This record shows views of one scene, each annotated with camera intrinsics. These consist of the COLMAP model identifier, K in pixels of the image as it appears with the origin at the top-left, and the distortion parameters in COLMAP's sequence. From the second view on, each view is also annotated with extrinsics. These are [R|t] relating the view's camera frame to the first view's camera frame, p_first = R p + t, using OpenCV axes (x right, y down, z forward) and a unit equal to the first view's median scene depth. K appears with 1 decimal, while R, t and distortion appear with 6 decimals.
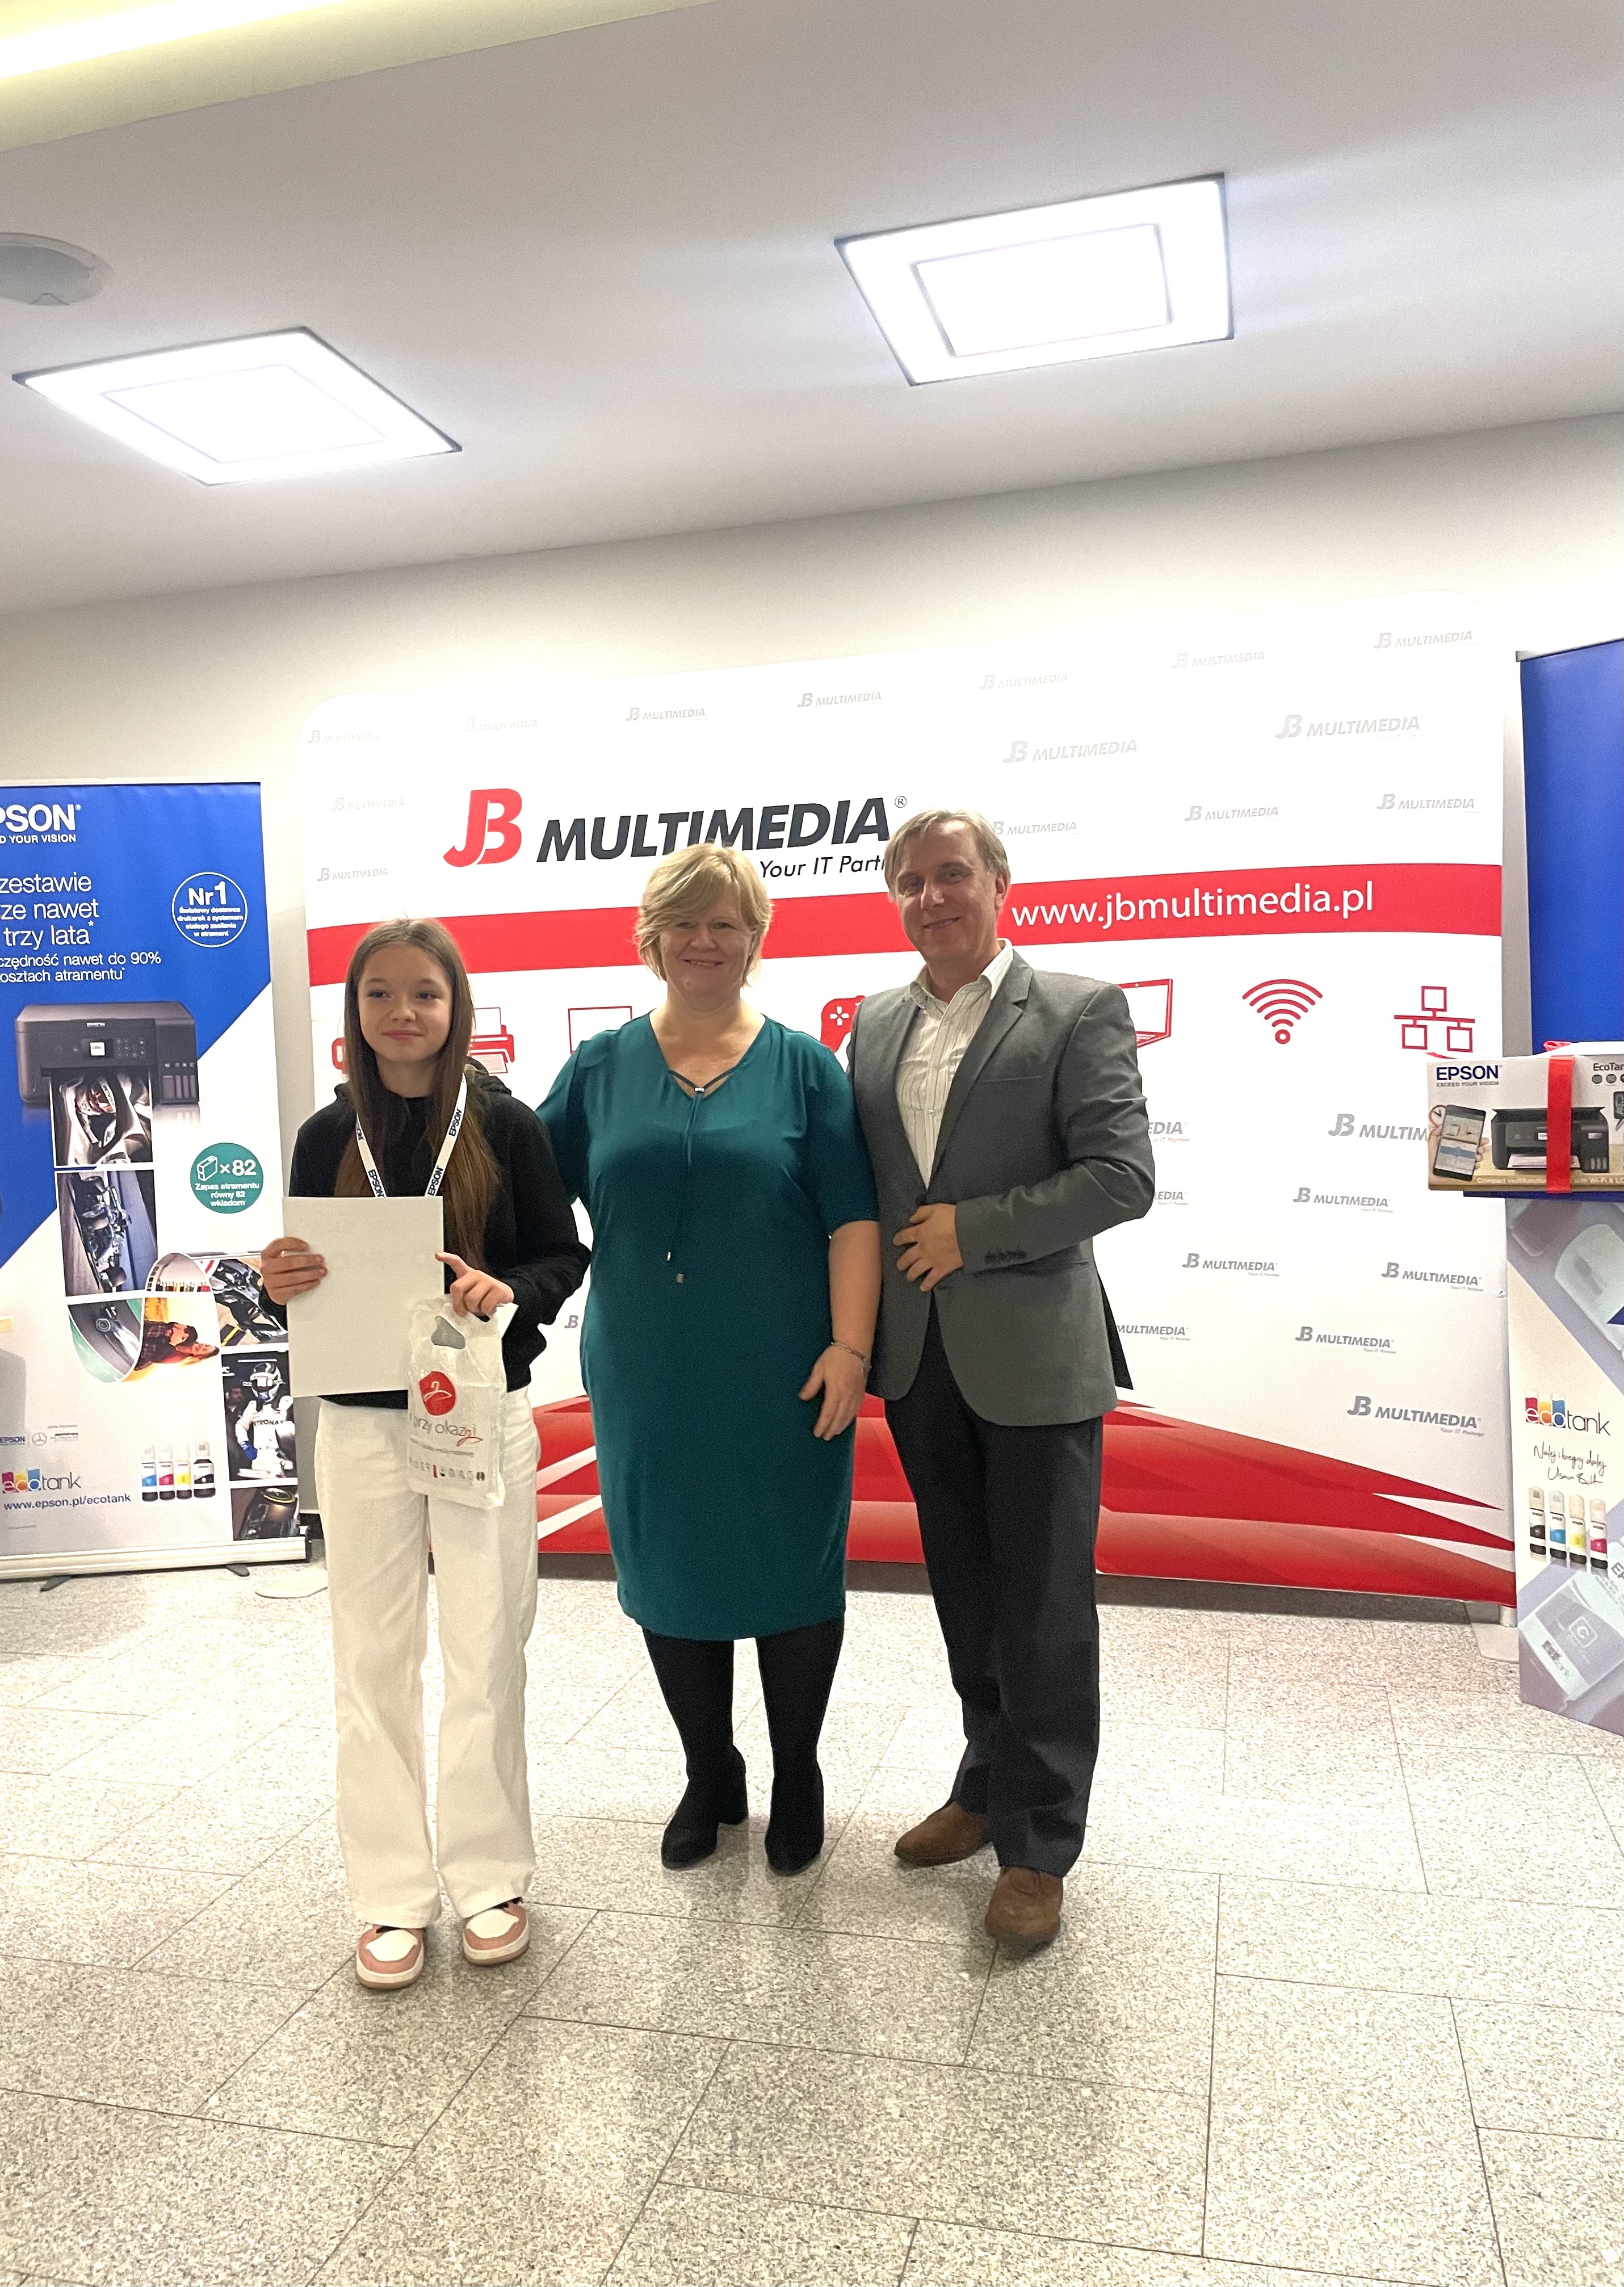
lens RADIAL K [[1742.2, 0, 780.2], [0, 1742.2, 1144.5], [0, 0, 1]] dist [0.092507, -0.128820]
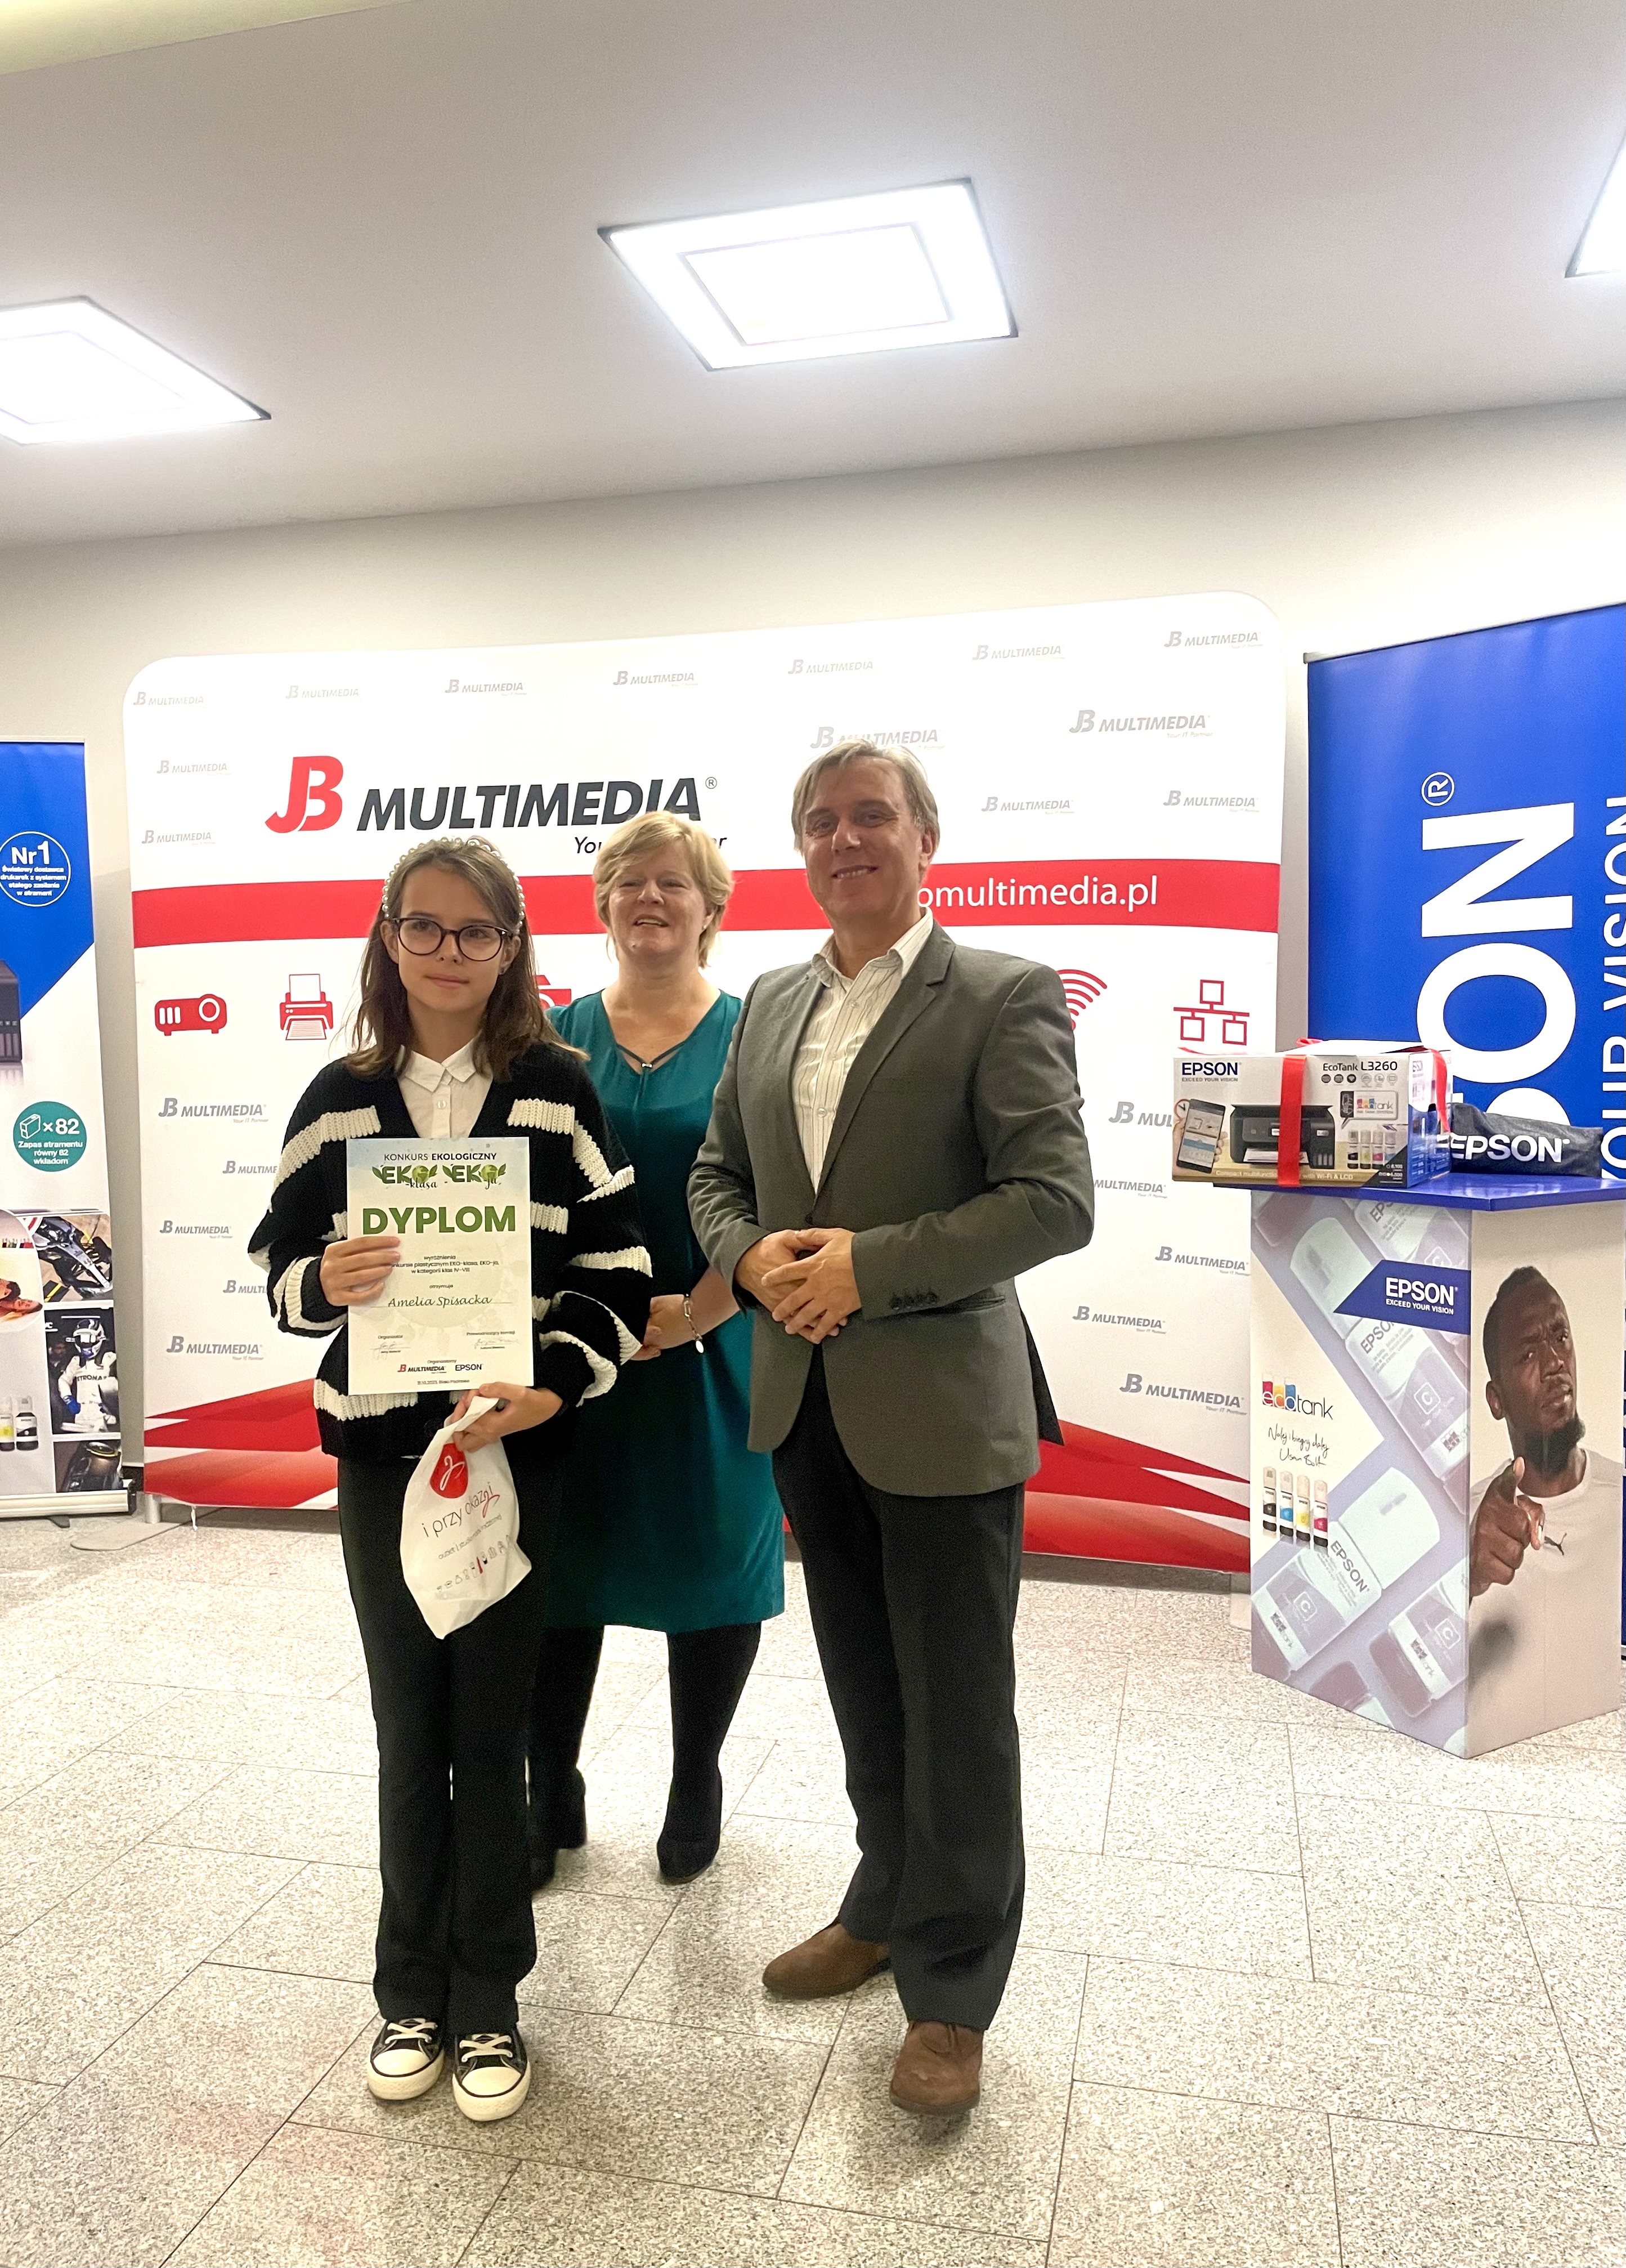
lens RADIAL K [[1730.5, 0, 779.1], [0, 1730.5, 1153.3], [0, 0, 1]] dist [0.092035, -0.130843]
pose [[0.999556, 0.022114, 0.019949, 0.092003], [-0.022744, 0.999231, 0.031930, -0.014031], [-0.019227, -0.032369, 0.999291, -0.014961]]
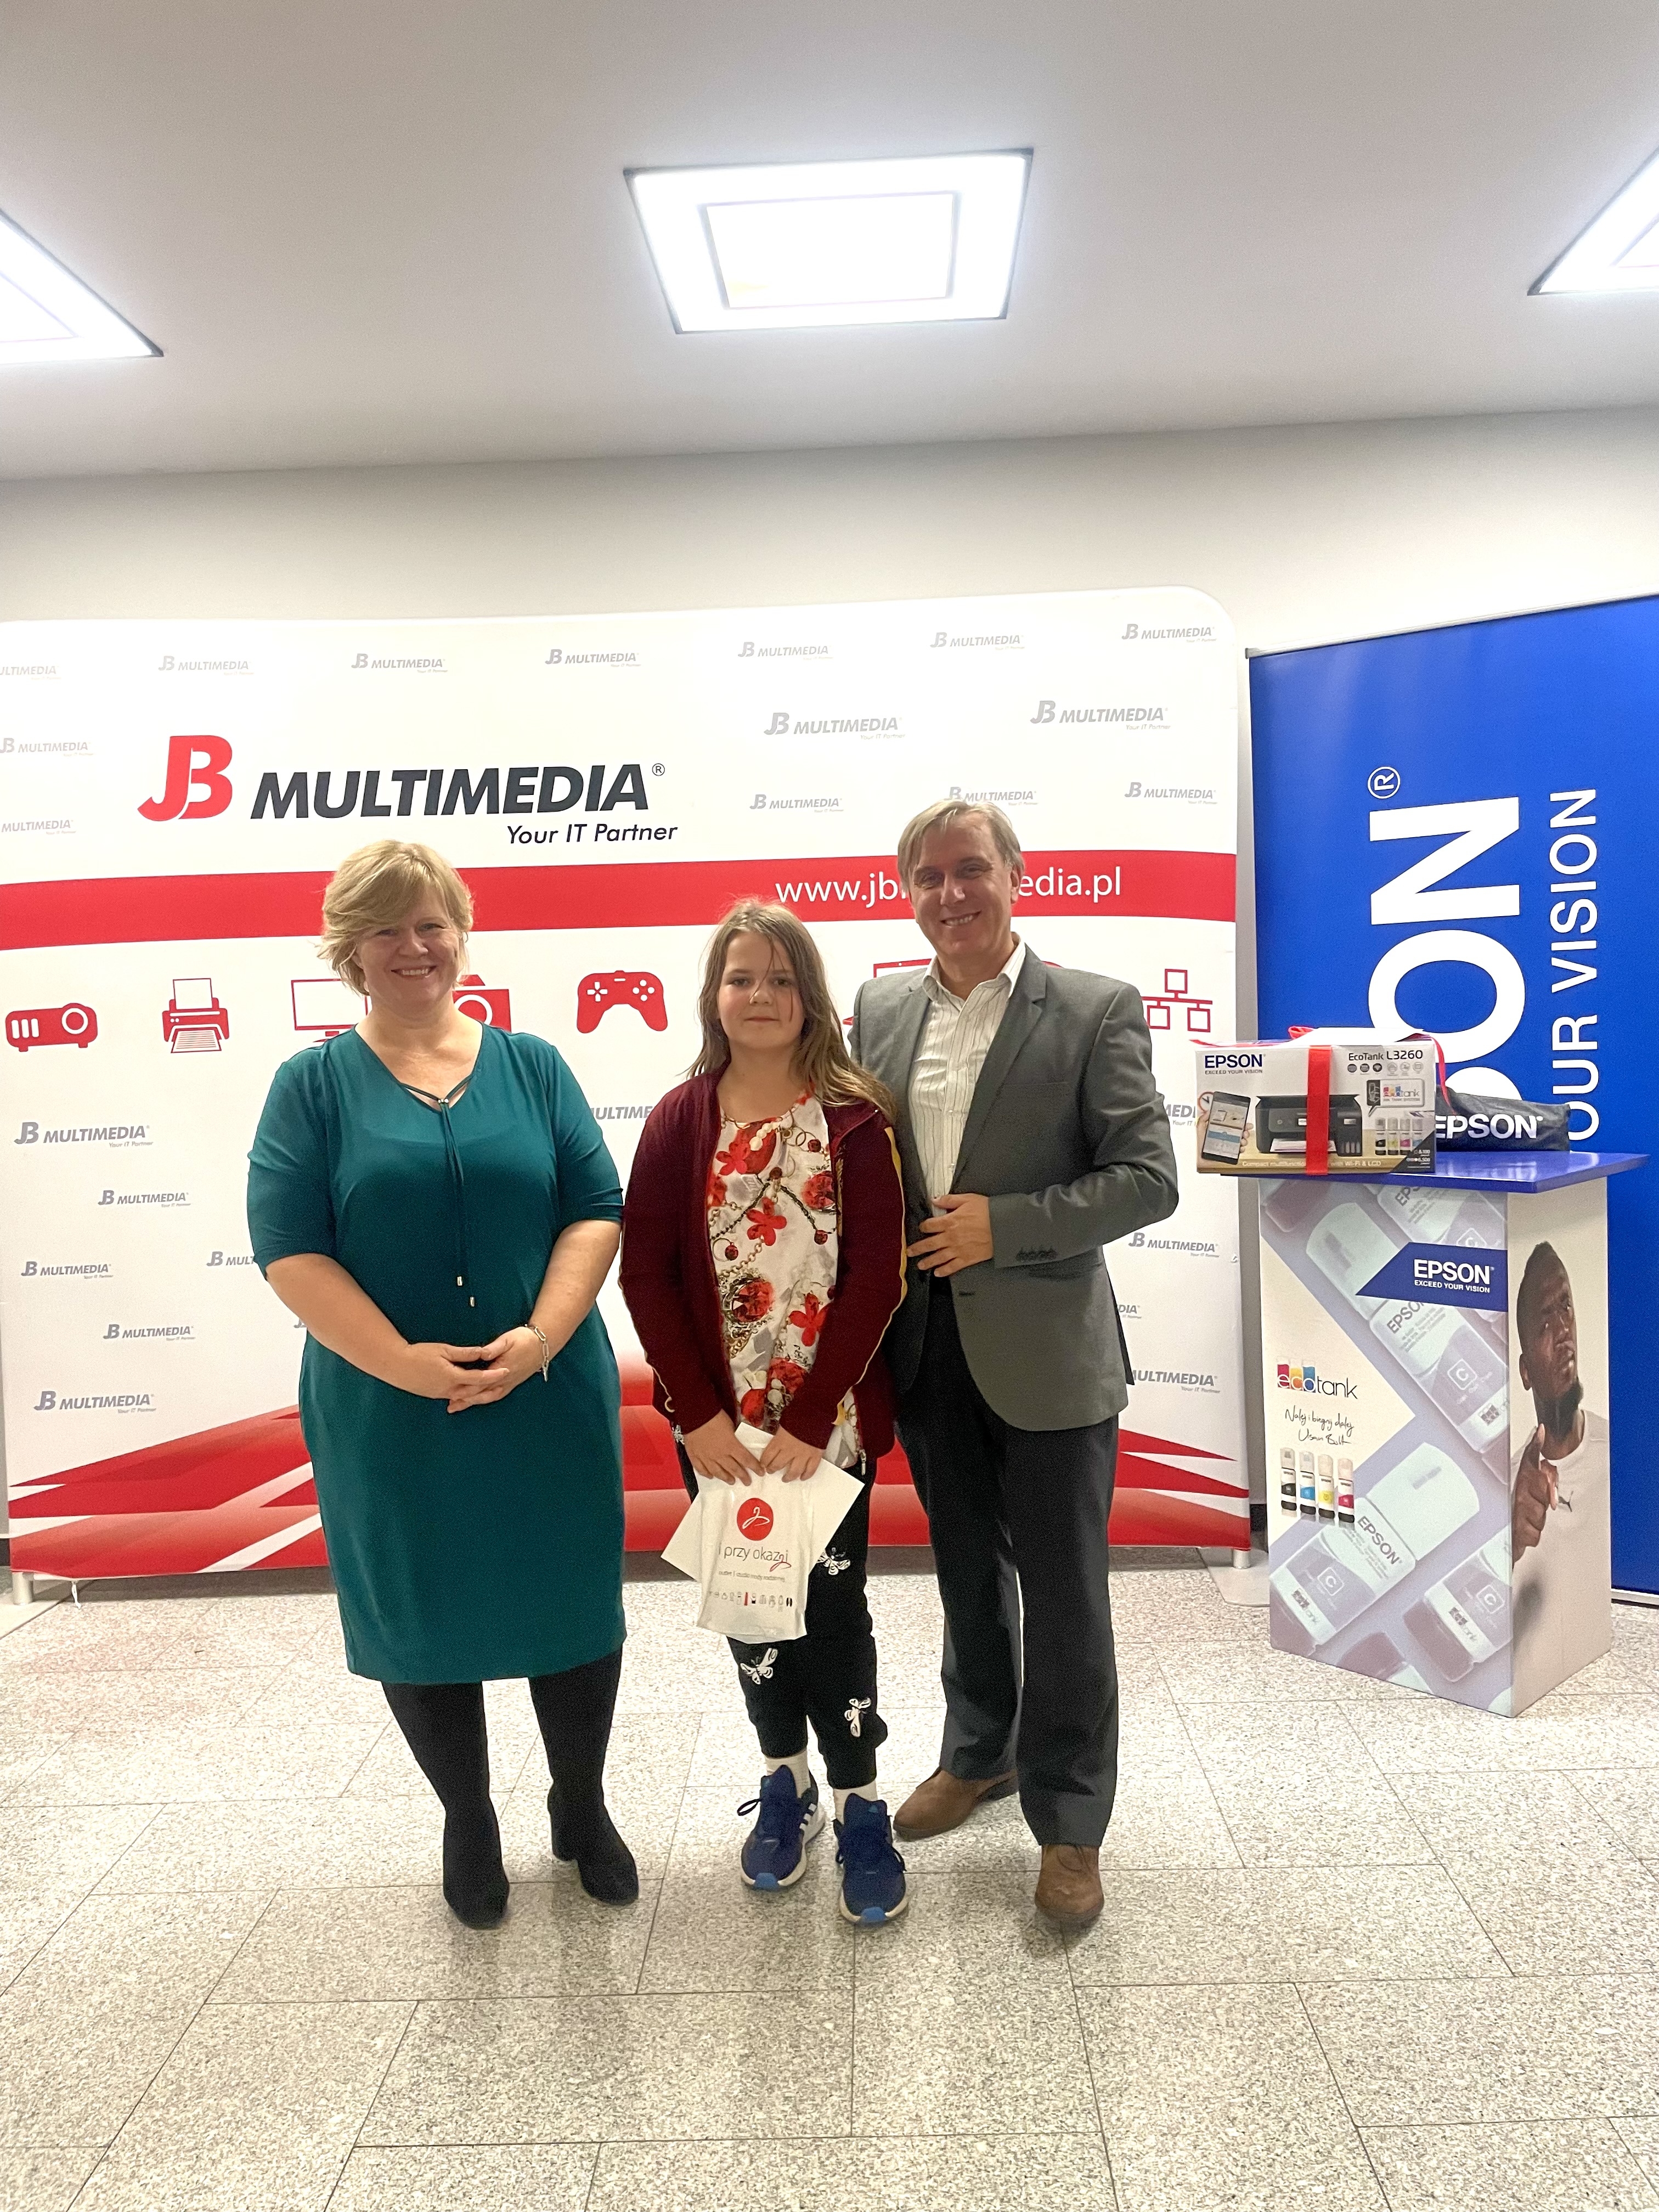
lens RADIAL K [[1682.8, 0, 846.2], [0, 1682.8, 1130.6], [0, 0, 1]] dist [0.092478, -0.129436]
pose [[0.969332, -0.019332, 0.244992, -0.062095], [0.010427, 0.999239, 0.037593, -0.030978], [-0.245532, -0.033886, 0.968796, 0.065577]]
